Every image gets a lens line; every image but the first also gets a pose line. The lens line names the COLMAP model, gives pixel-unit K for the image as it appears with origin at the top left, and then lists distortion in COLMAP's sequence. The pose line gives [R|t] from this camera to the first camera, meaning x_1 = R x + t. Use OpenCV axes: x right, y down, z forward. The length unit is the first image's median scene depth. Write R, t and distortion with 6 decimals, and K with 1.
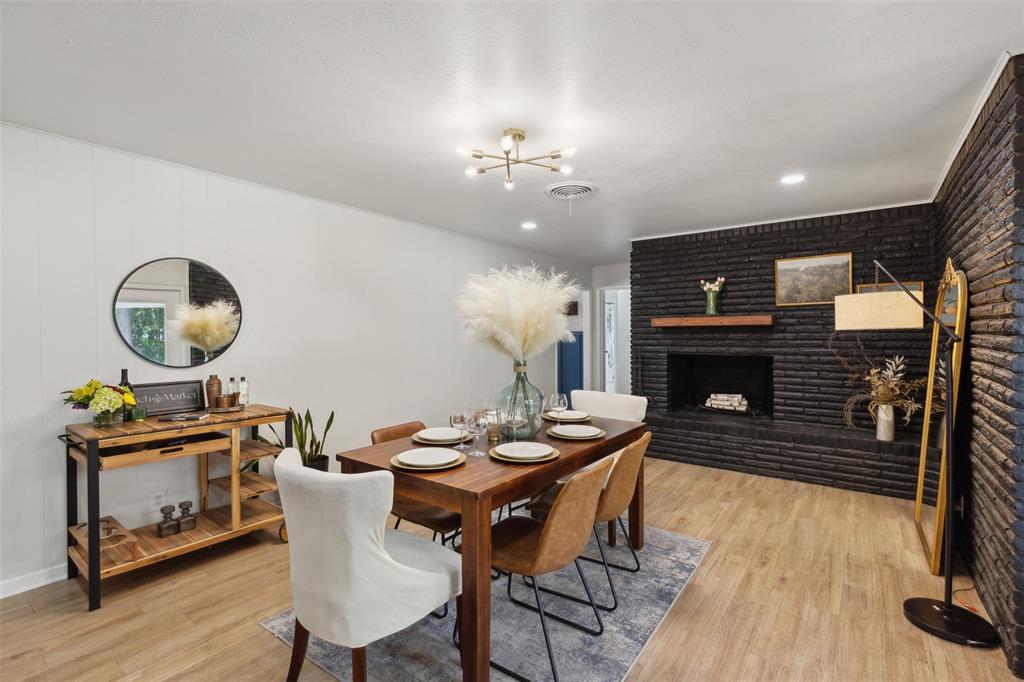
lens RADIAL K [[465.8, 0, 517.6], [0, 465.8, 338.4], [0, 0, 1]] dist [0.008820, -0.004416]
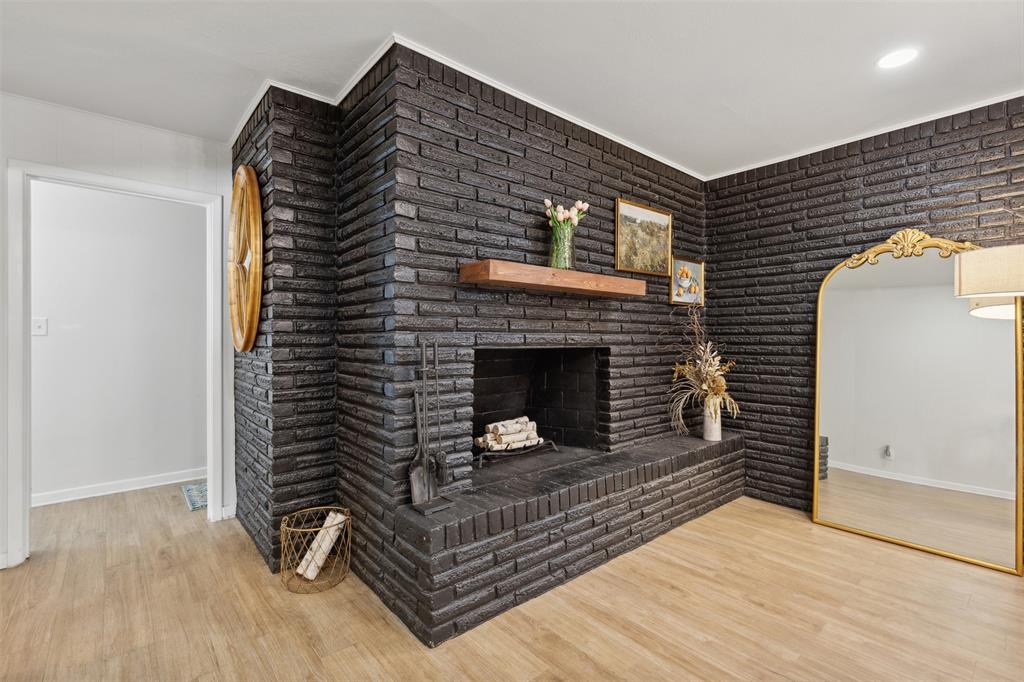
lens RADIAL K [[465.8, 0, 521.7], [0, 465.8, 336.8], [0, 0, 1]] dist [0.008820, -0.004416]
pose [[0.214933, 0.014144, 0.976526, -0.107461], [0.011073, 0.999796, -0.016918, 0.034547], [-0.976566, 0.014449, 0.214732, 1.012682]]
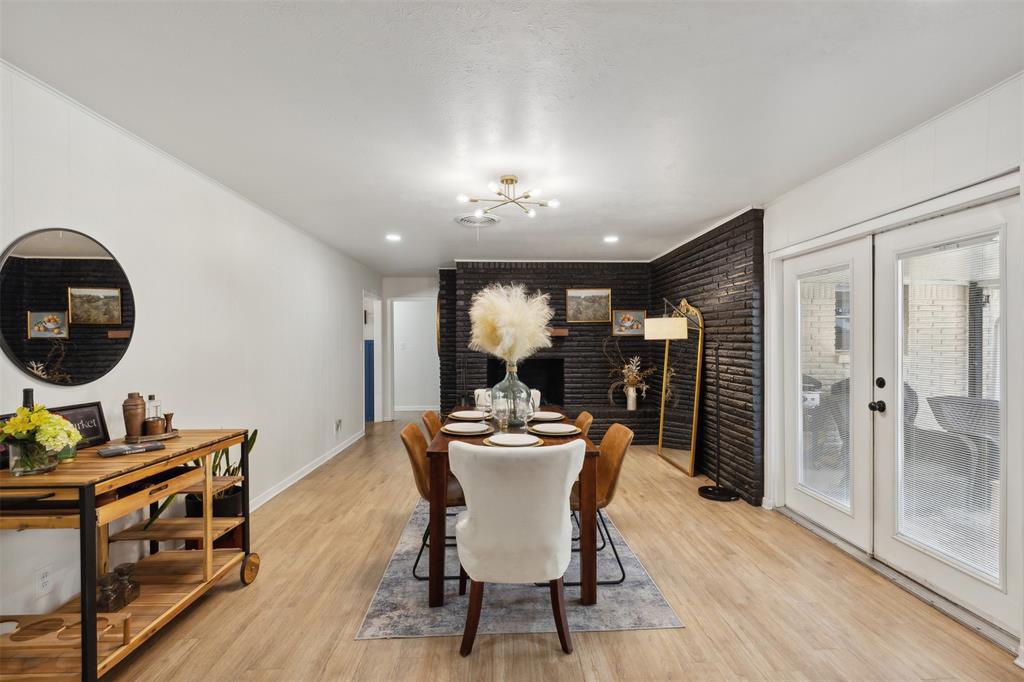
lens RADIAL K [[465.8, 0, 518.1], [0, 465.8, 343.1], [0, 0, 1]] dist [0.008820, -0.004416]
pose [[0.777563, 0.002576, 0.628800, -0.436333], [0.004614, 0.999941, -0.009802, 0.005626], [-0.628789, 0.010523, 0.777505, 0.016753]]
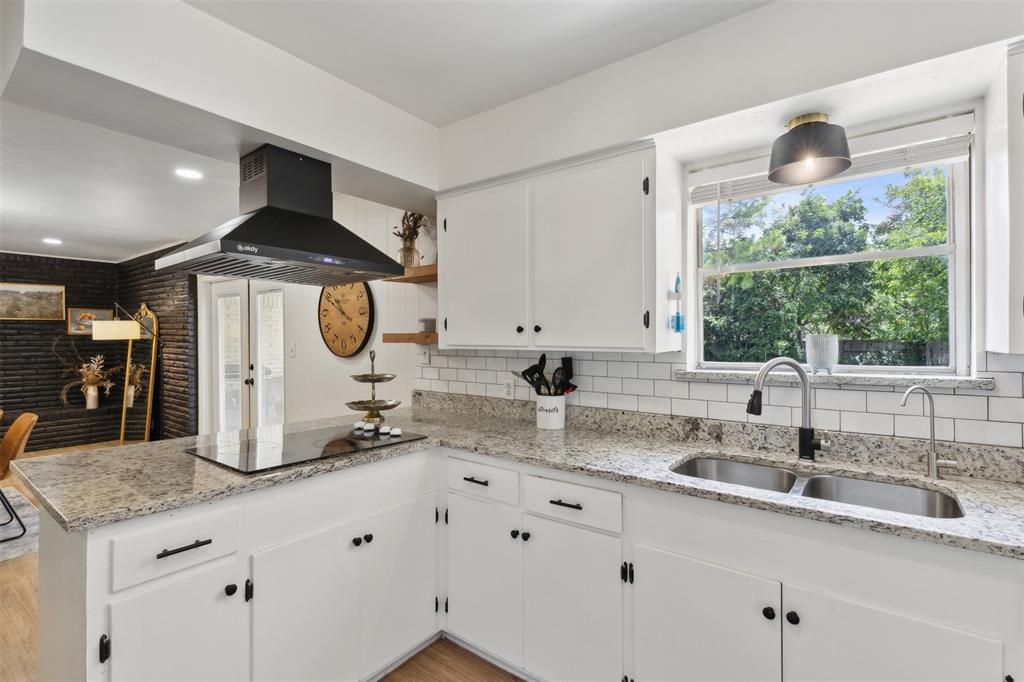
lens RADIAL K [[465.8, 0, 513.1], [0, 465.8, 337.5], [0, 0, 1]] dist [0.008820, -0.004416]
pose [[0.002254, 0.003252, 0.999992, -0.695556], [0.011727, 0.999926, -0.003278, -0.000771], [-0.999929, 0.011735, 0.002216, -0.376769]]
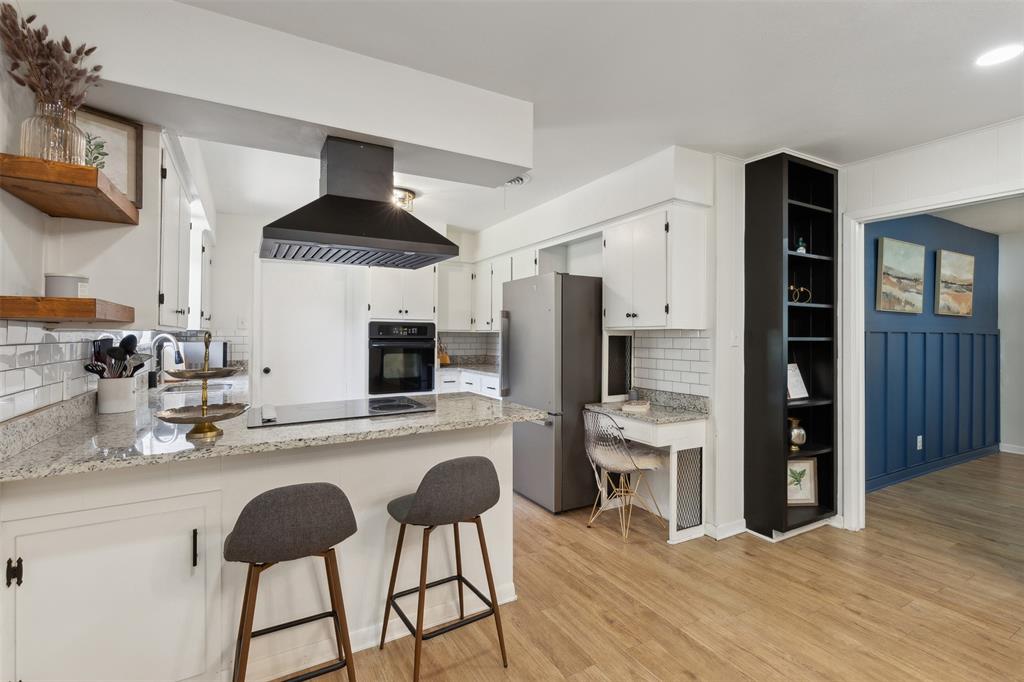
lens RADIAL K [[465.8, 0, 521.4], [0, 465.8, 337.1], [0, 0, 1]] dist [0.008820, -0.004416]
pose [[-0.392682, 0.005414, -0.919658, 0.104406], [-0.011426, 0.999877, 0.010765, 0.007764], [0.919603, 0.014735, -0.392572, 0.169892]]
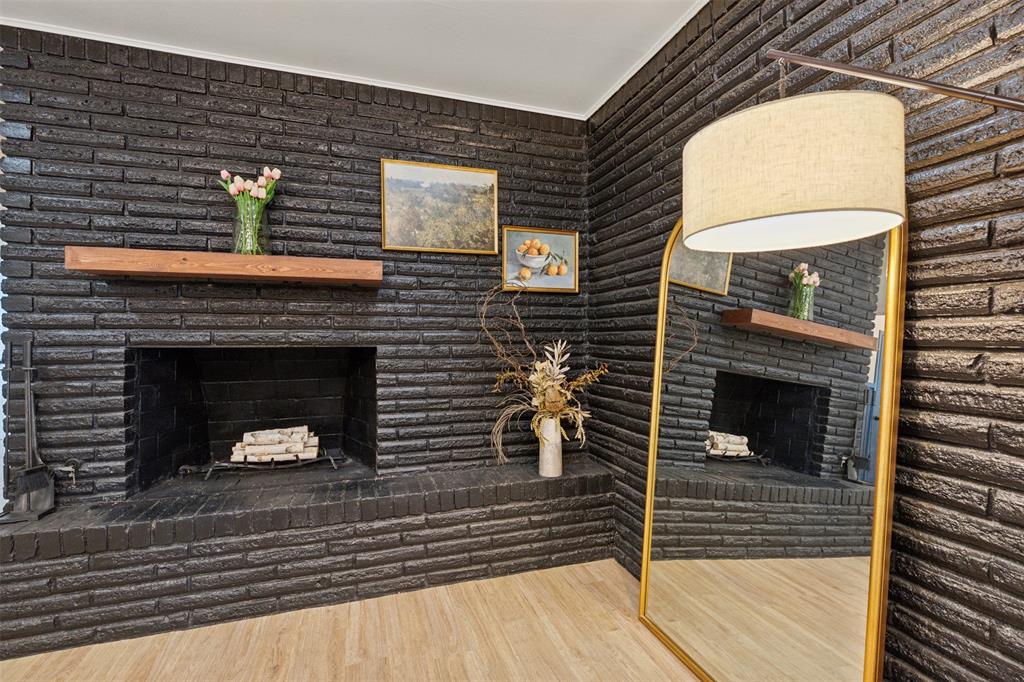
lens RADIAL K [[465.8, 0, 514.2], [0, 465.8, 345.6], [0, 0, 1]] dist [0.008820, -0.004416]
pose [[0.572901, -0.004456, 0.819612, 0.219493], [0.007612, 0.999971, 0.000116, 0.038998], [-0.819589, 0.006172, 0.572919, 0.598912]]
